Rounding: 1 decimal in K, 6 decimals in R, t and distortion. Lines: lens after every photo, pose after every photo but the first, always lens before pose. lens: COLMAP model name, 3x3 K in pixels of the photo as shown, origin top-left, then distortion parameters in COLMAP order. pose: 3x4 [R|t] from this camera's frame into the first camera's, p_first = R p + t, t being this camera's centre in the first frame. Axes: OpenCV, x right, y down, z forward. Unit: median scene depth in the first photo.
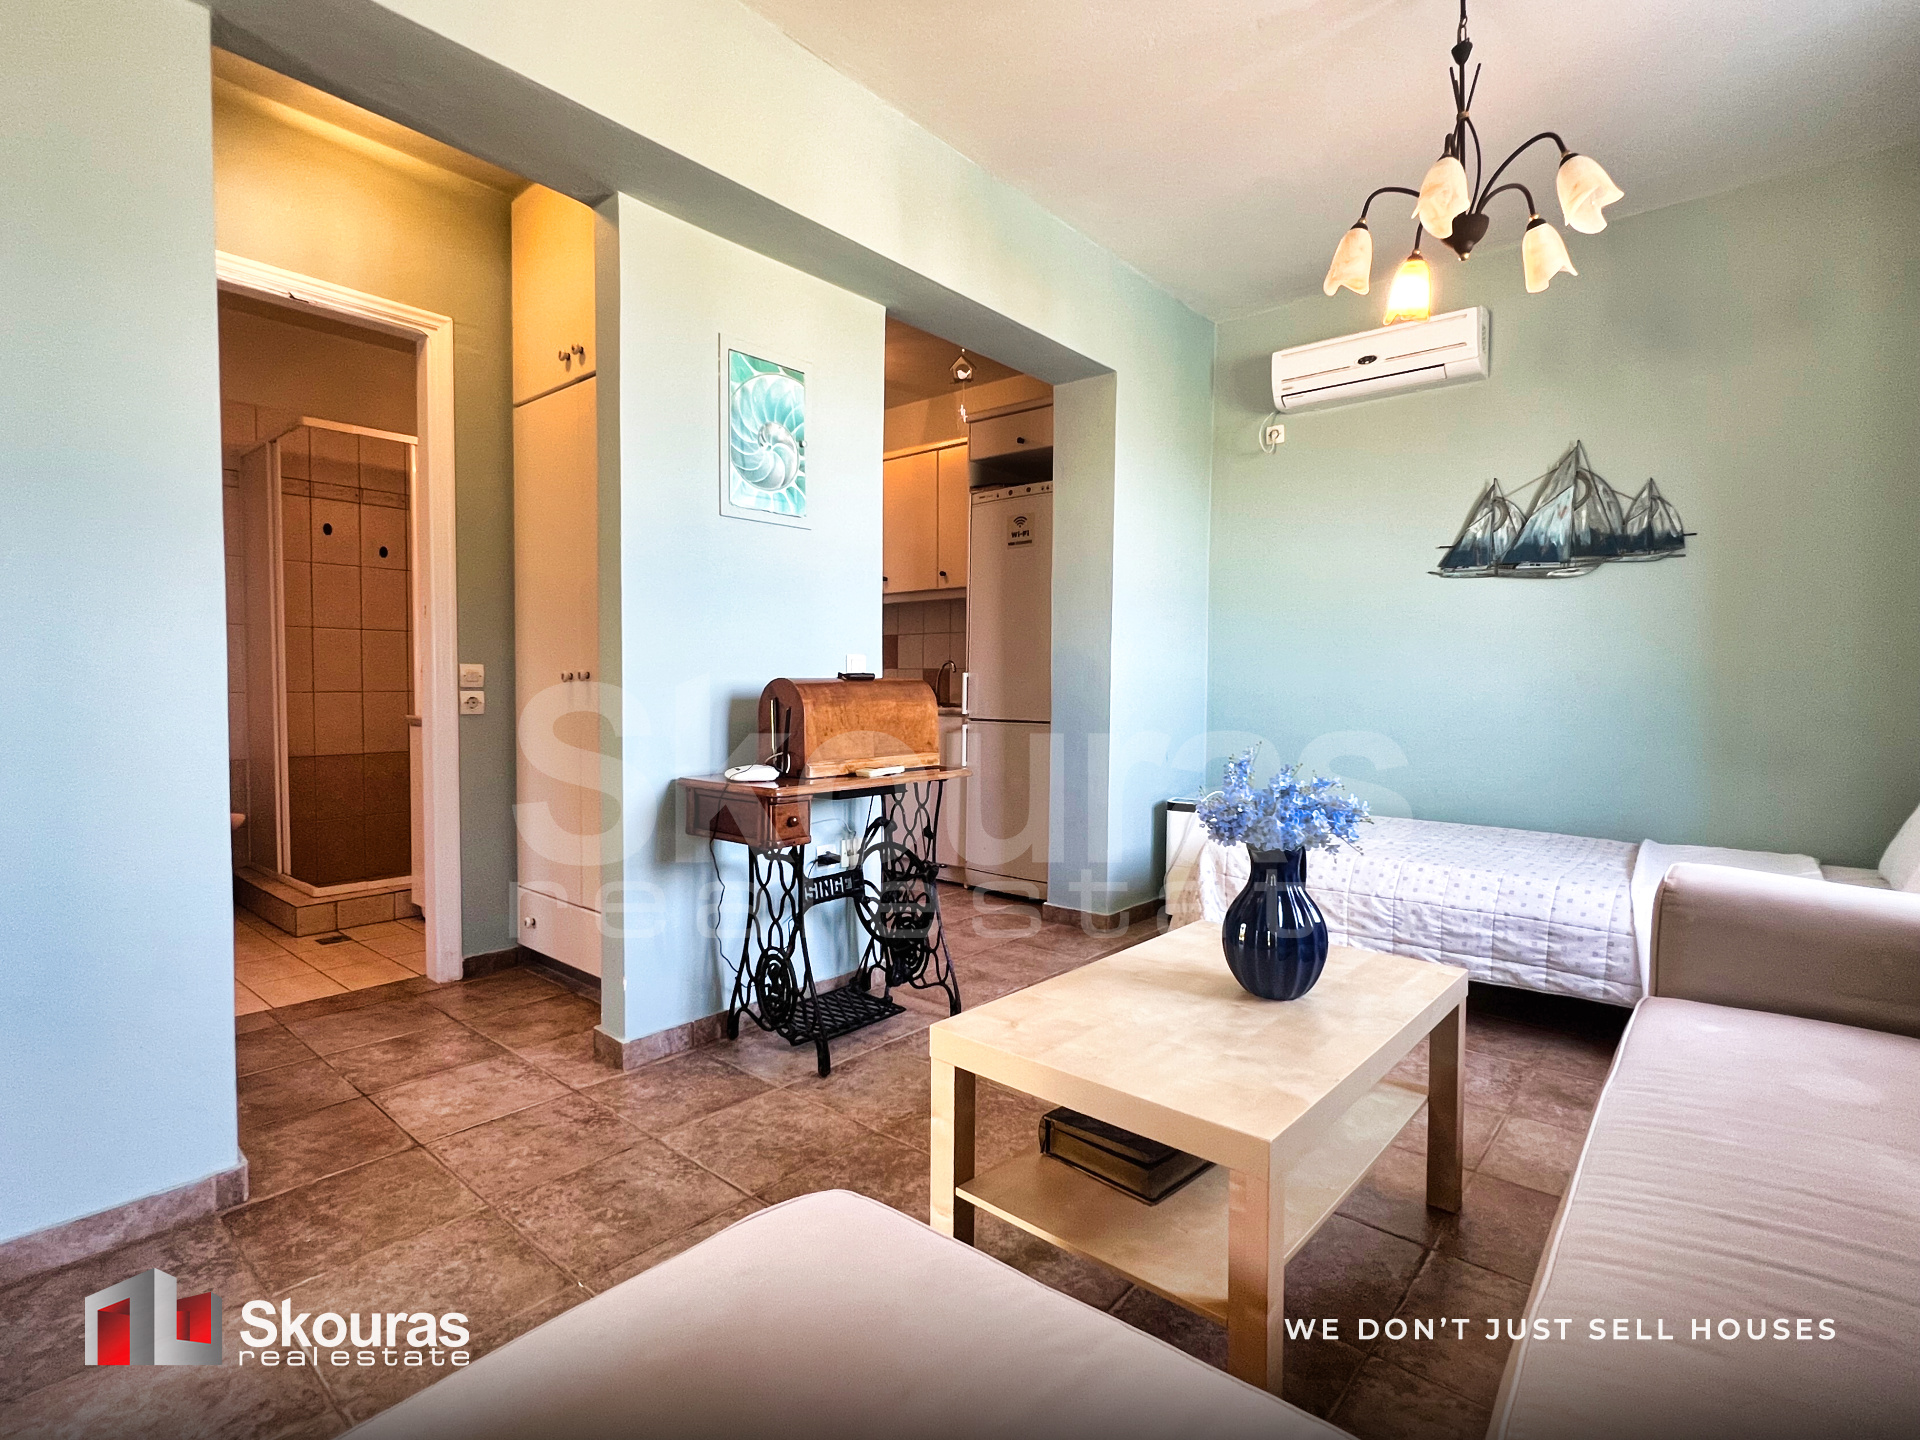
lens RADIAL K [[931.7, 0, 954.9], [0, 931.7, 718.2], [0, 0, 1]] dist [-0.002584, 0.001236]
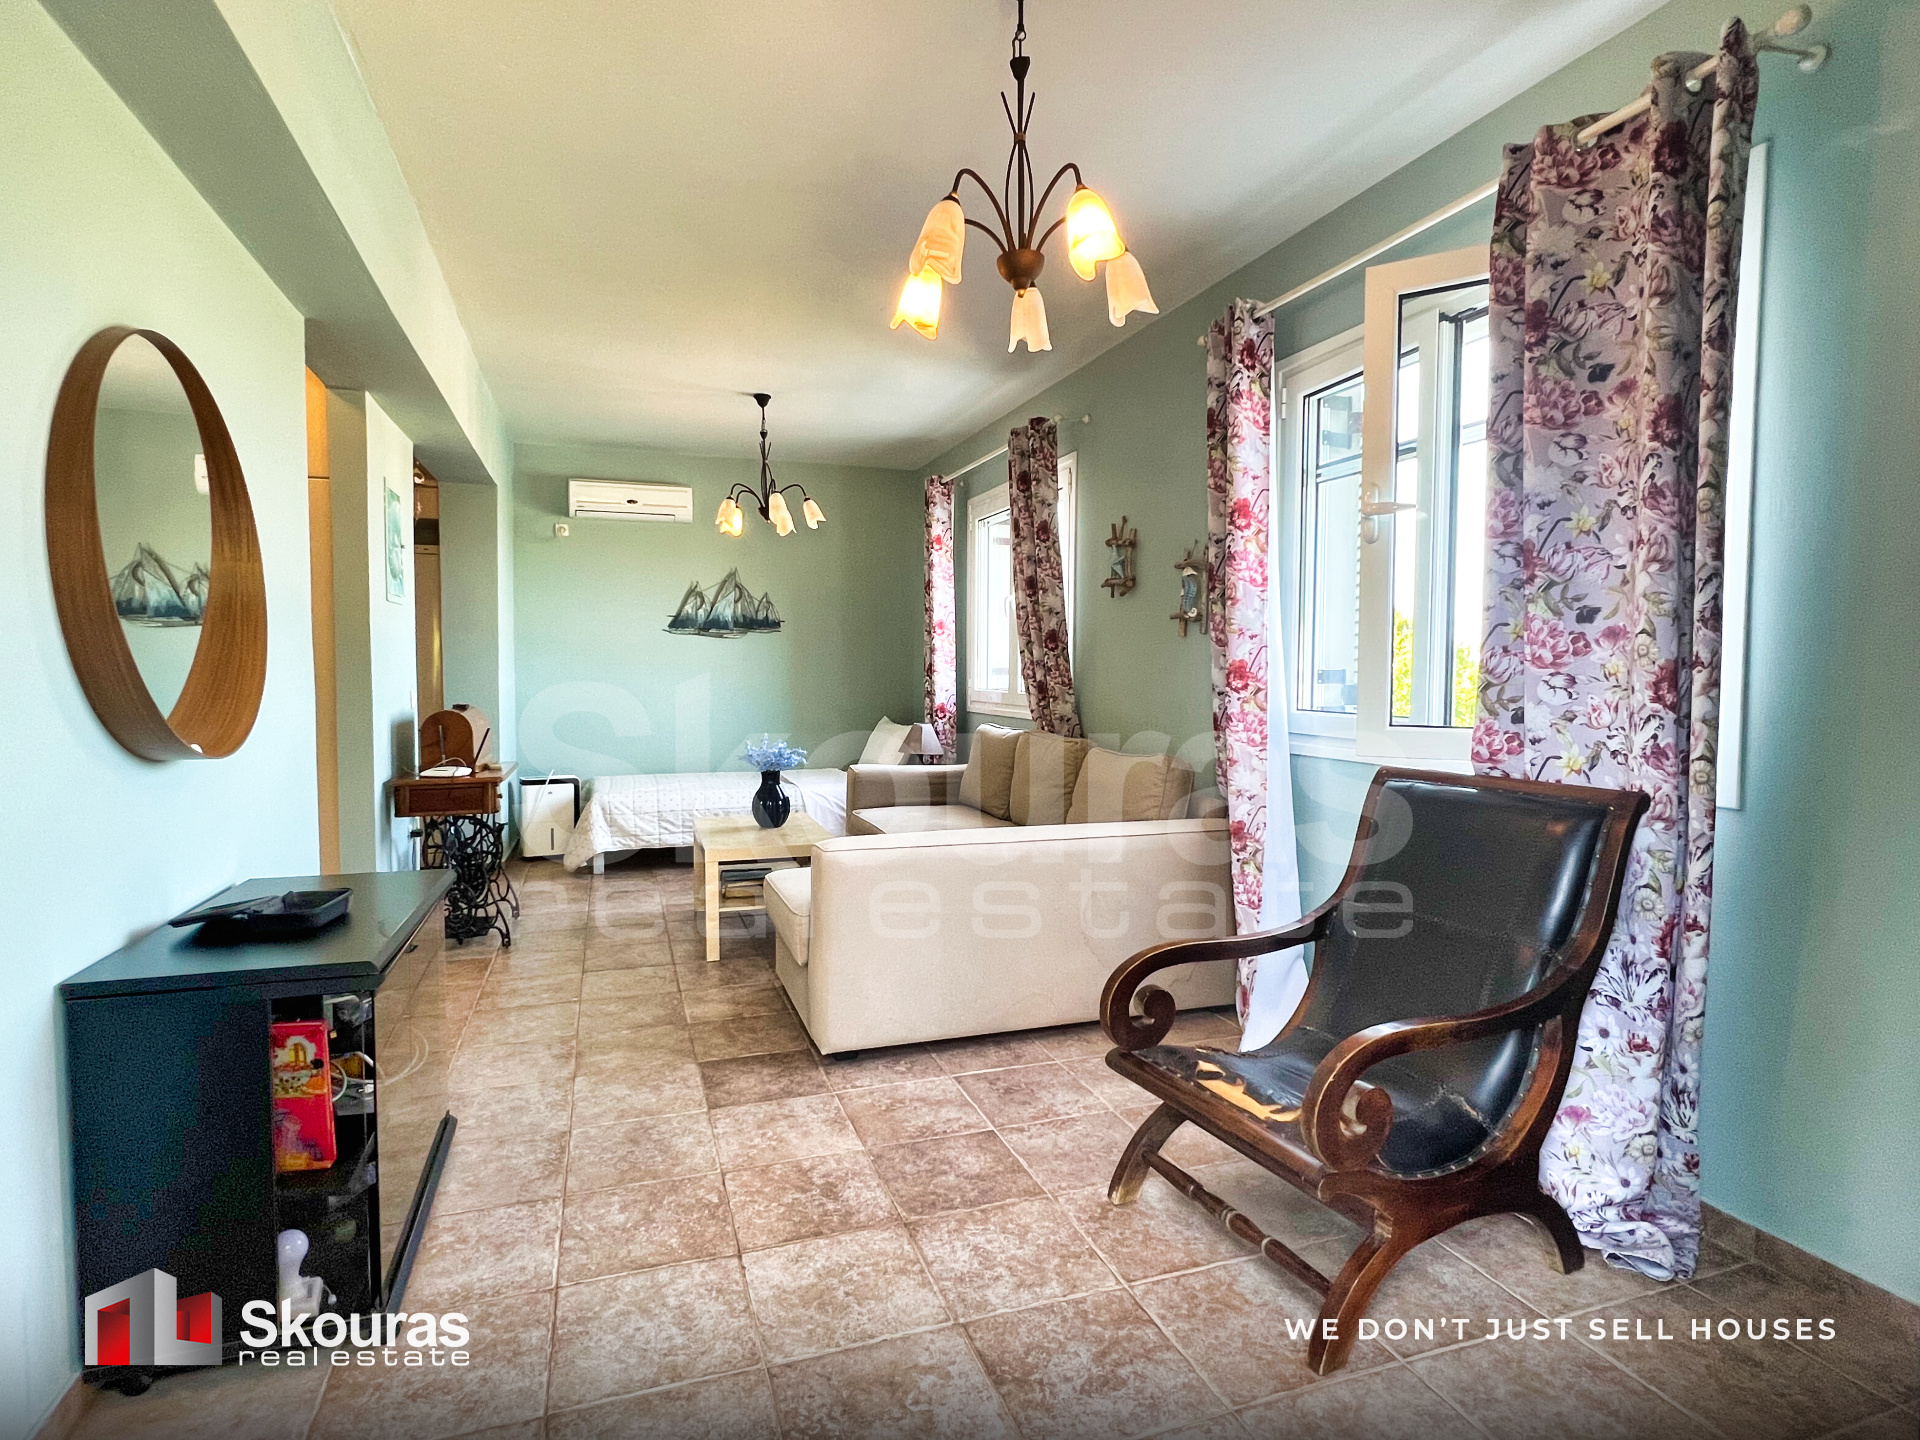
lens RADIAL K [[992.2, 0, 955.7], [0, 992.2, 718.7], [0, 0, 1]] dist [0.000015, -0.000145]
pose [[0.503048, -0.049422, 0.862844, -0.891190], [0.034712, 0.998713, 0.036967, -0.046706], [-0.863561, 0.011355, 0.504117, -0.426588]]
